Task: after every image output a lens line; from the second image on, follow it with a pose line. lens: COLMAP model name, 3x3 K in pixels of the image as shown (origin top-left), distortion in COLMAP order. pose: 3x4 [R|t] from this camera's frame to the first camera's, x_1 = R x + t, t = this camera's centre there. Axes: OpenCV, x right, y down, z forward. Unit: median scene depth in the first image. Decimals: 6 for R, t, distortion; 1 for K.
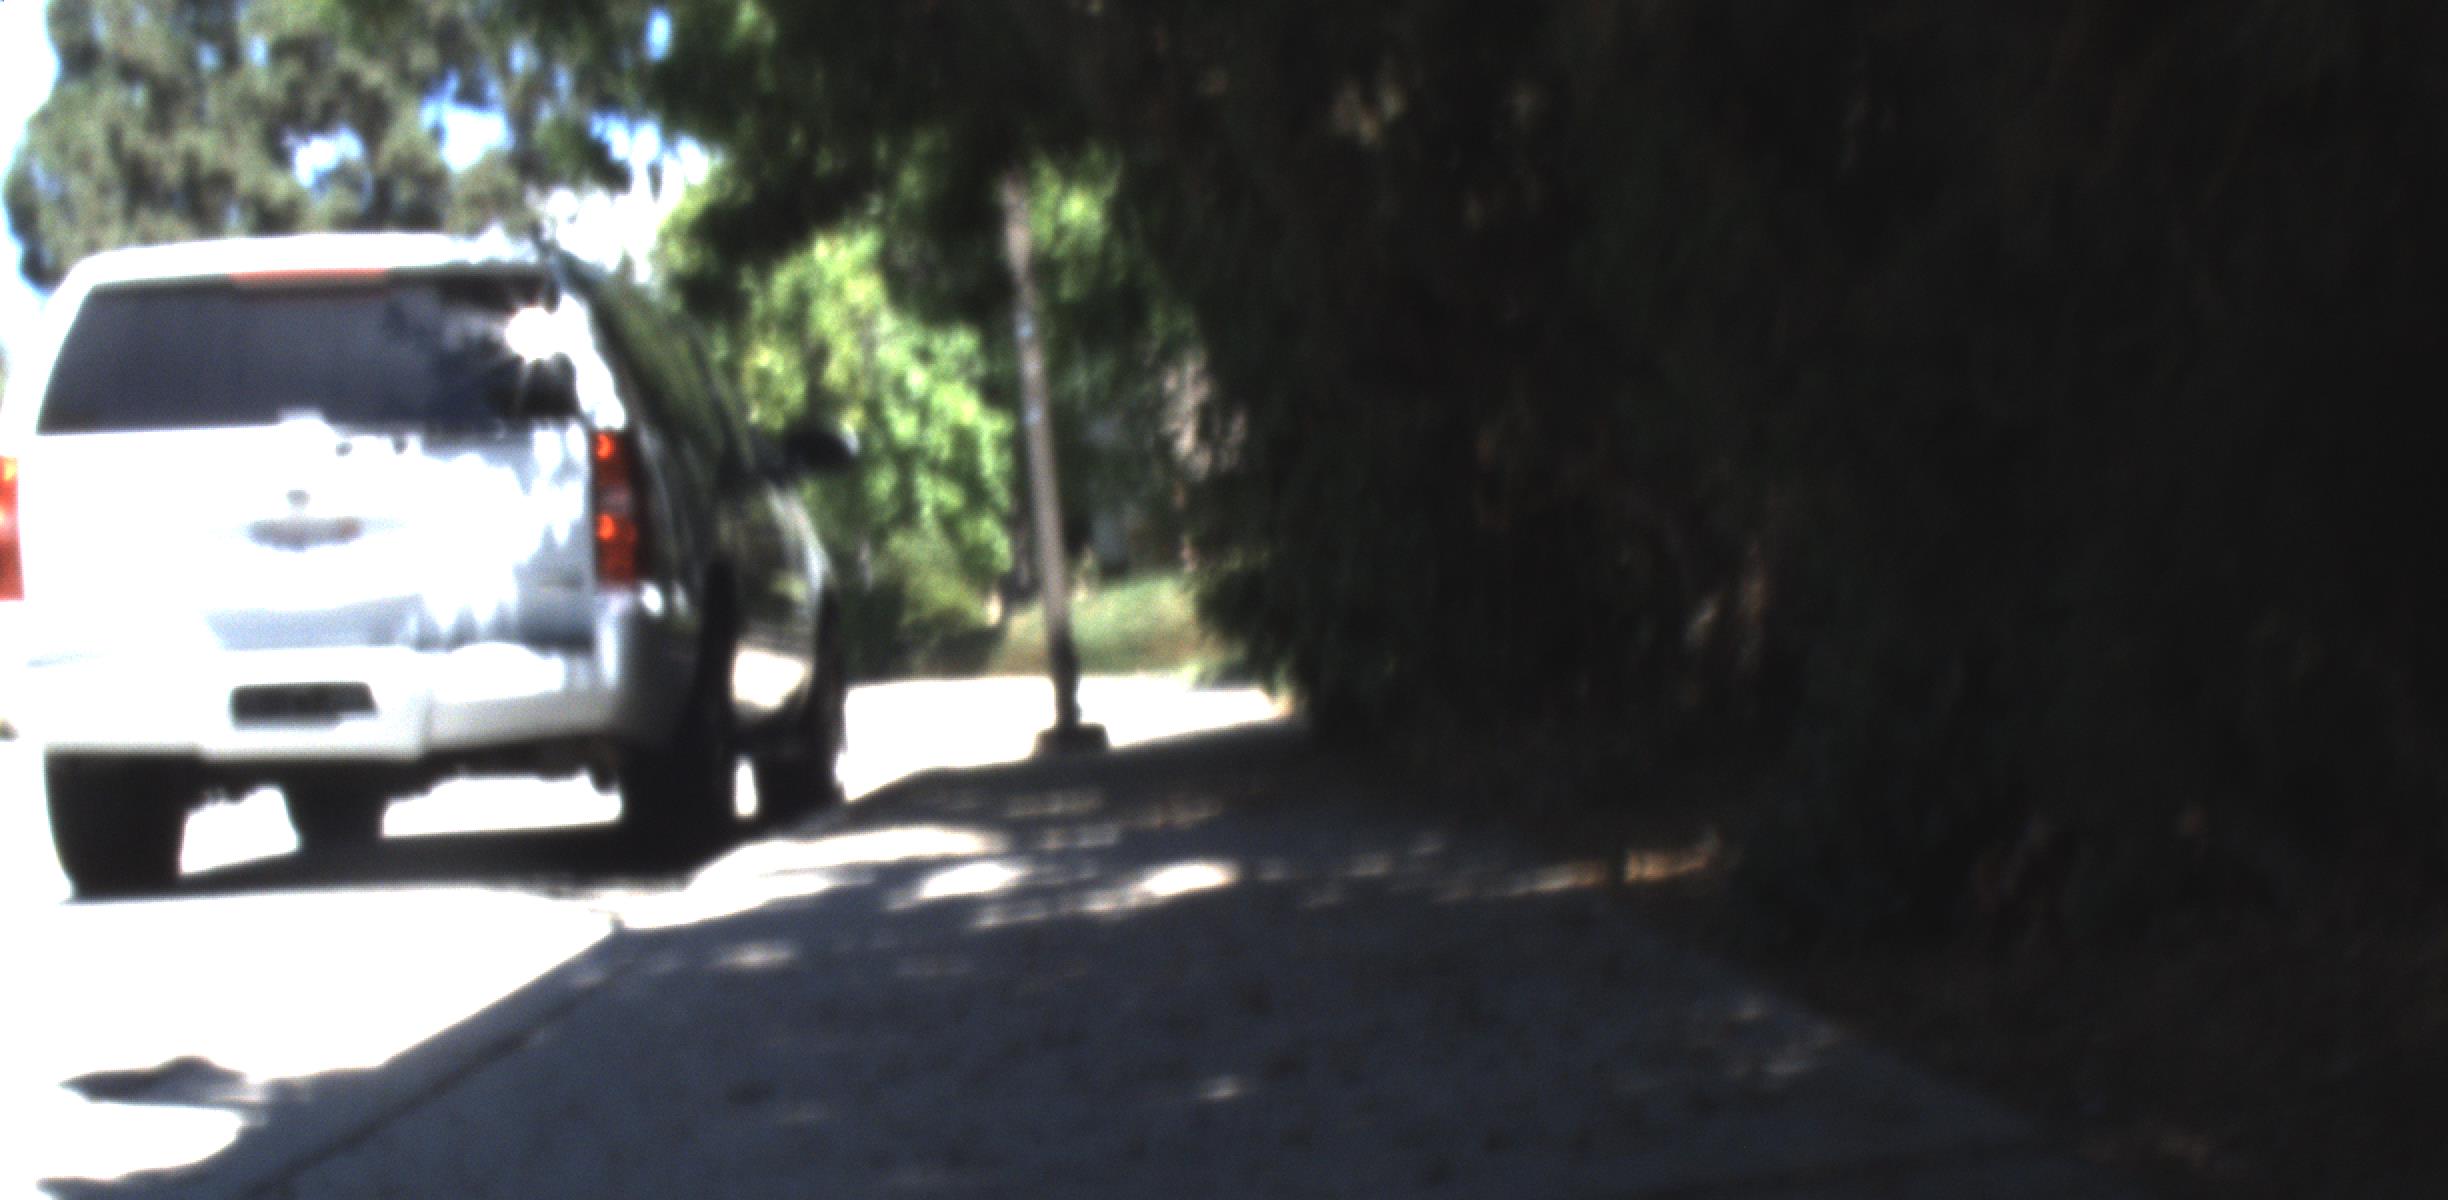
lens RADIAL K [[5123.9, 0, 1221.7], [0, 5123.9, 776.4], [0, 0, 1]] dist [-0.007425, 0.262584]
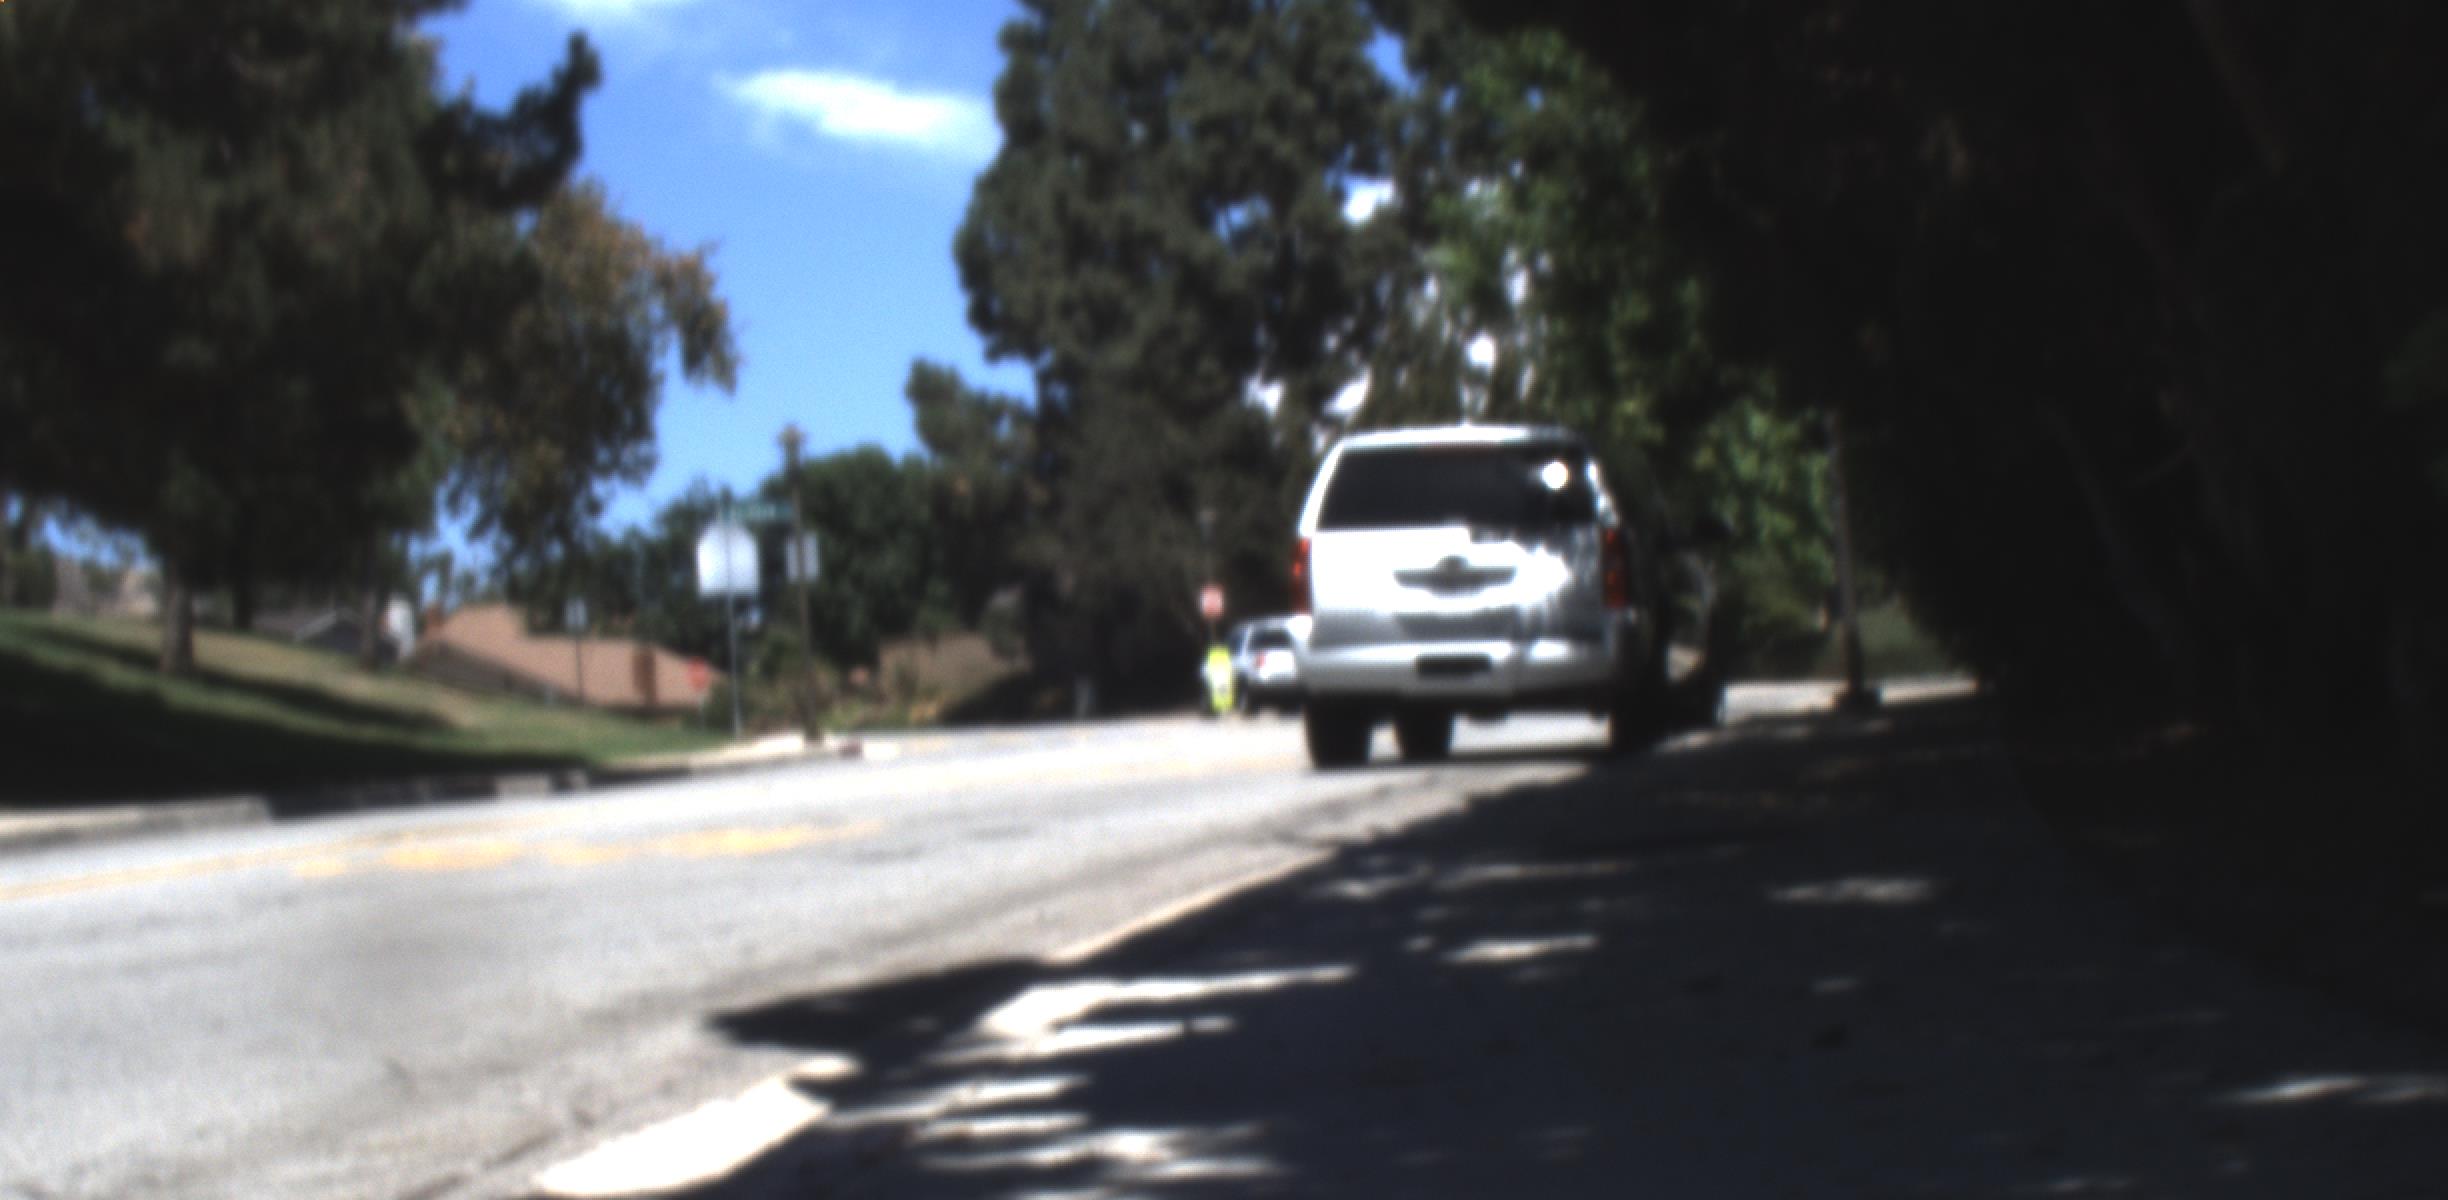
lens RADIAL K [[5123.9, 0, 1221.7], [0, 5123.9, 776.4], [0, 0, 1]] dist [-0.007425, 0.262584]
pose [[0.986911, 0.012428, -0.160788, 0.013114], [-0.012617, 0.999920, -0.000153, 0.007765], [0.160773, 0.002180, 0.986989, -0.254974]]
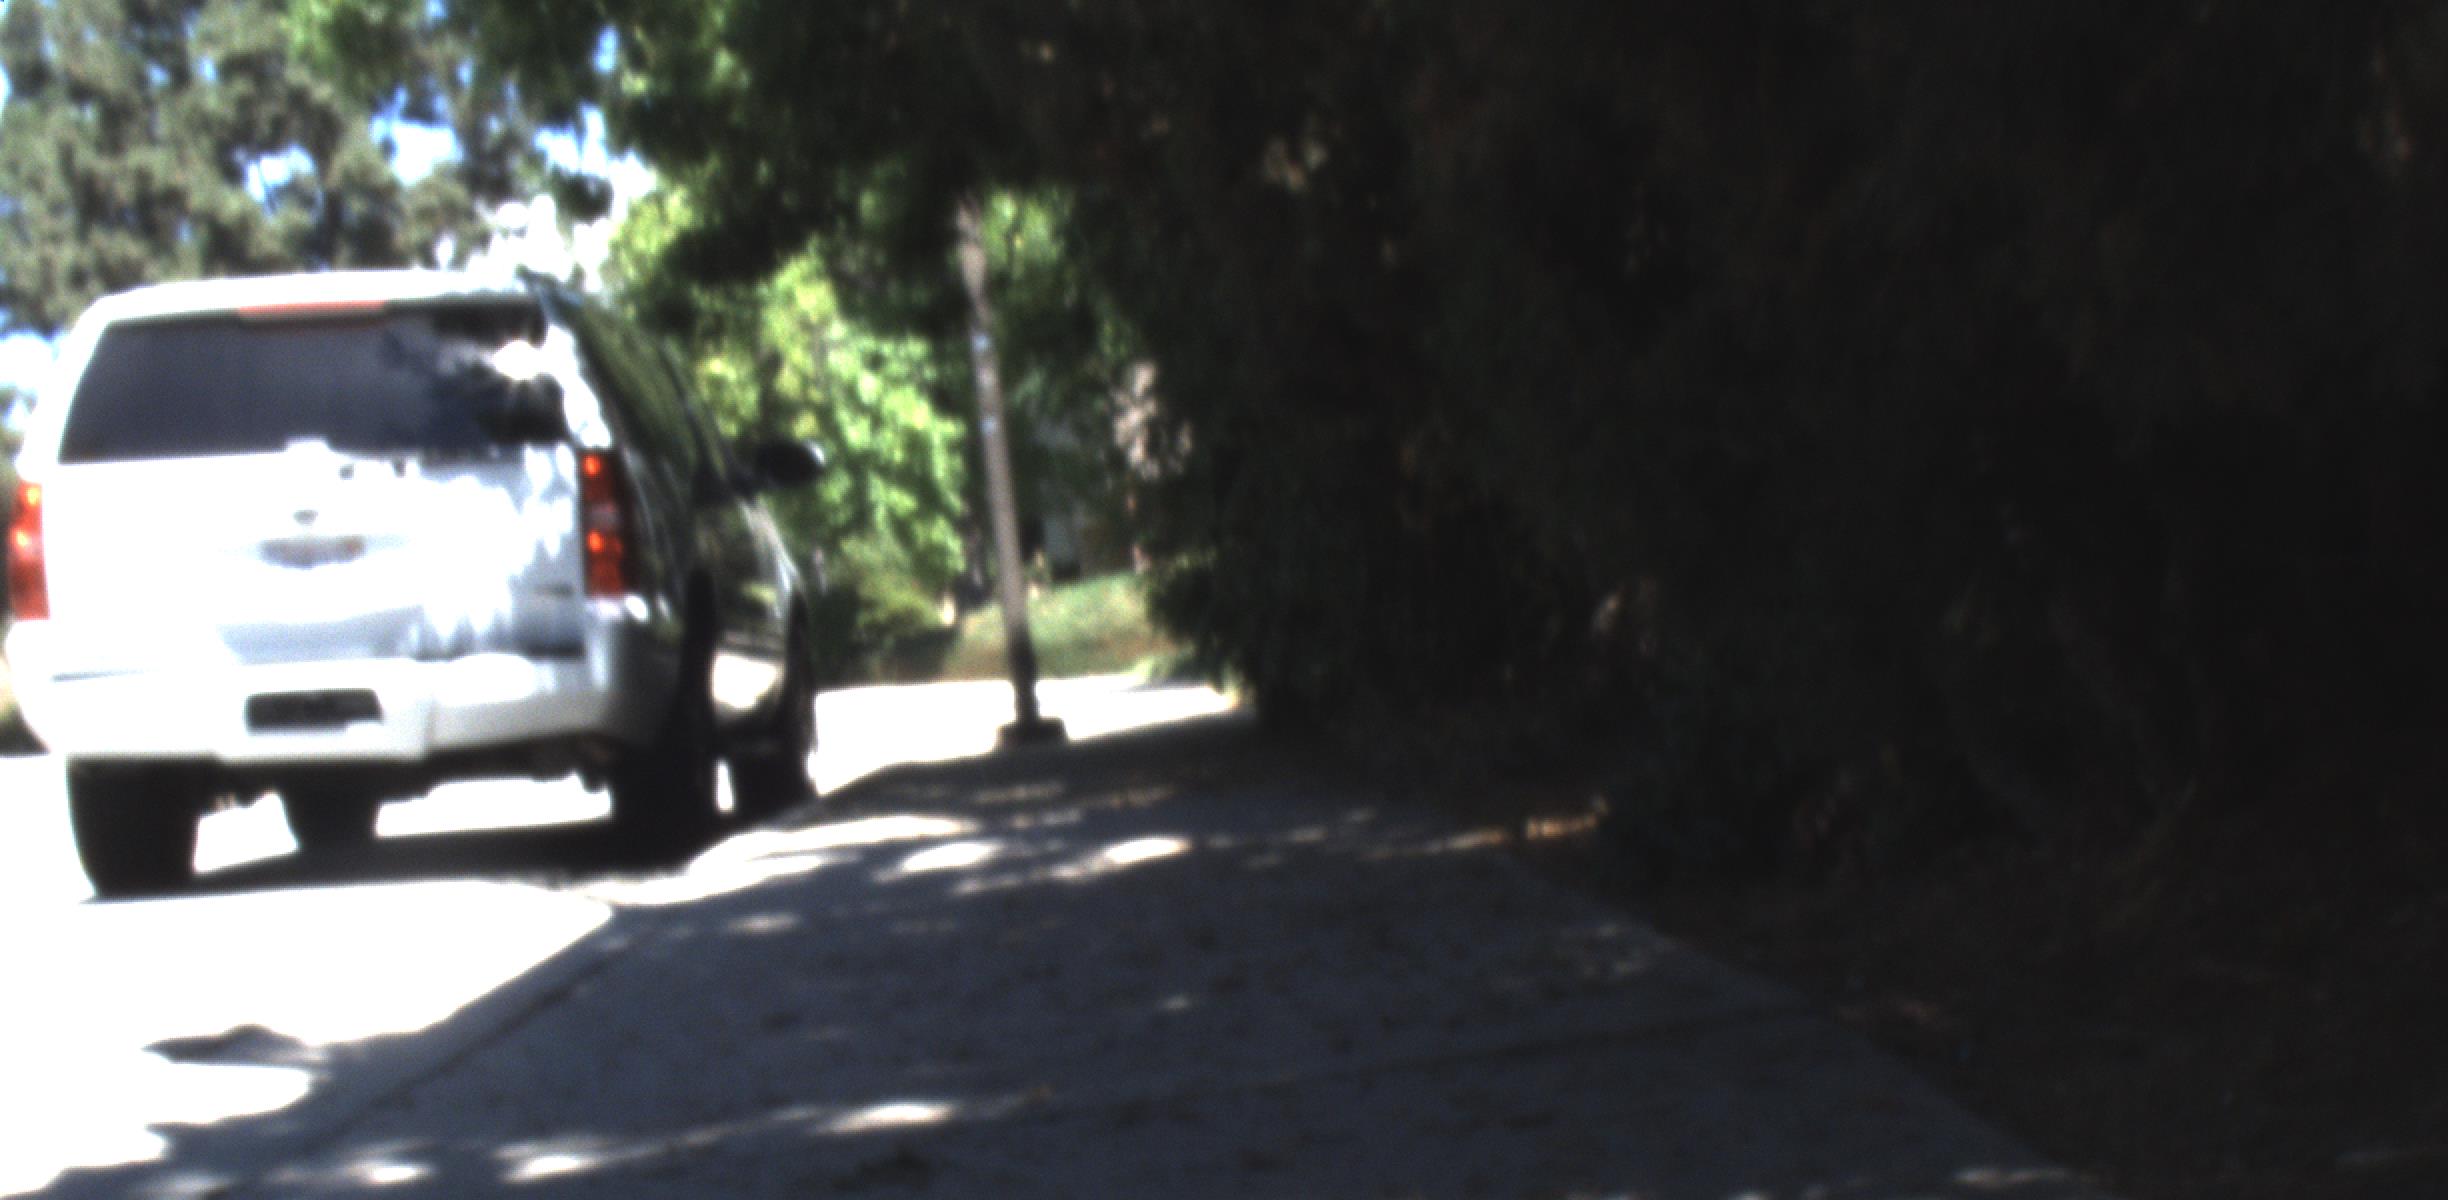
lens RADIAL K [[5123.9, 0, 1221.7], [0, 5123.9, 776.4], [0, 0, 1]] dist [-0.007425, 0.262584]
pose [[0.999828, -0.016272, 0.008930, 0.000070], [0.016269, 0.999868, 0.000451, 0.000570], [-0.008936, -0.000305, 0.999960, -0.018239]]
